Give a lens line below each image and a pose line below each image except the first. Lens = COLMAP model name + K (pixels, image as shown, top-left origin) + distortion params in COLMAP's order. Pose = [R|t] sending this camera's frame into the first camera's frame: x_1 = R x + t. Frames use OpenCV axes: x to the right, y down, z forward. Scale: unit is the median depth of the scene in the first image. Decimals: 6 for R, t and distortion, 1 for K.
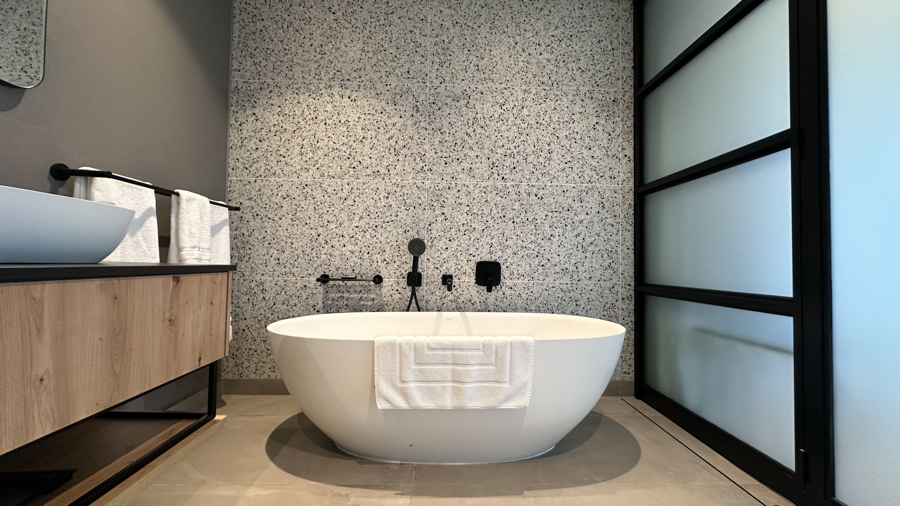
lens RADIAL K [[360.7, 0, 448.5], [0, 360.7, 252.8], [0, 0, 1]] dist [-0.001692, 0.001054]
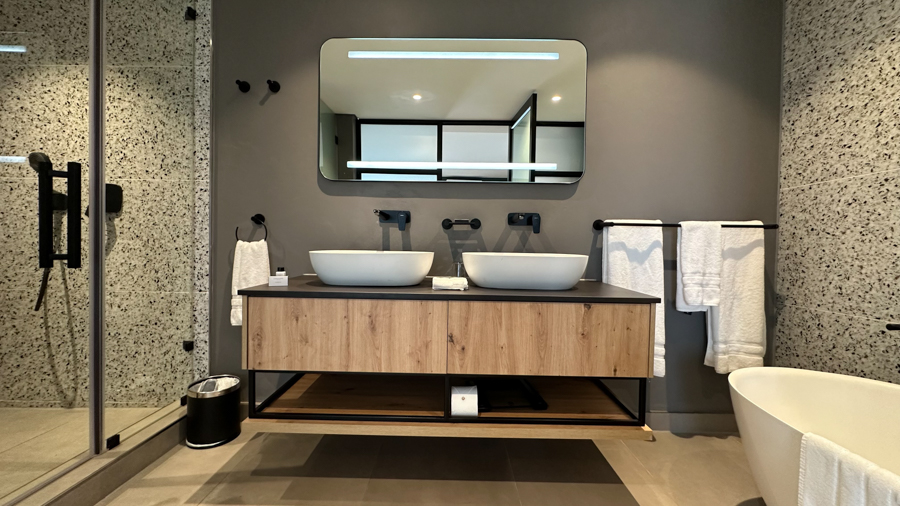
lens RADIAL K [[360.7, 0, 449.2], [0, 360.7, 253.7], [0, 0, 1]] dist [-0.001692, 0.001054]
pose [[-0.028615, 0.005585, -0.999575, 0.290196], [0.007488, 0.999958, 0.005373, -0.062179], [0.999562, -0.007331, -0.028656, 0.218711]]
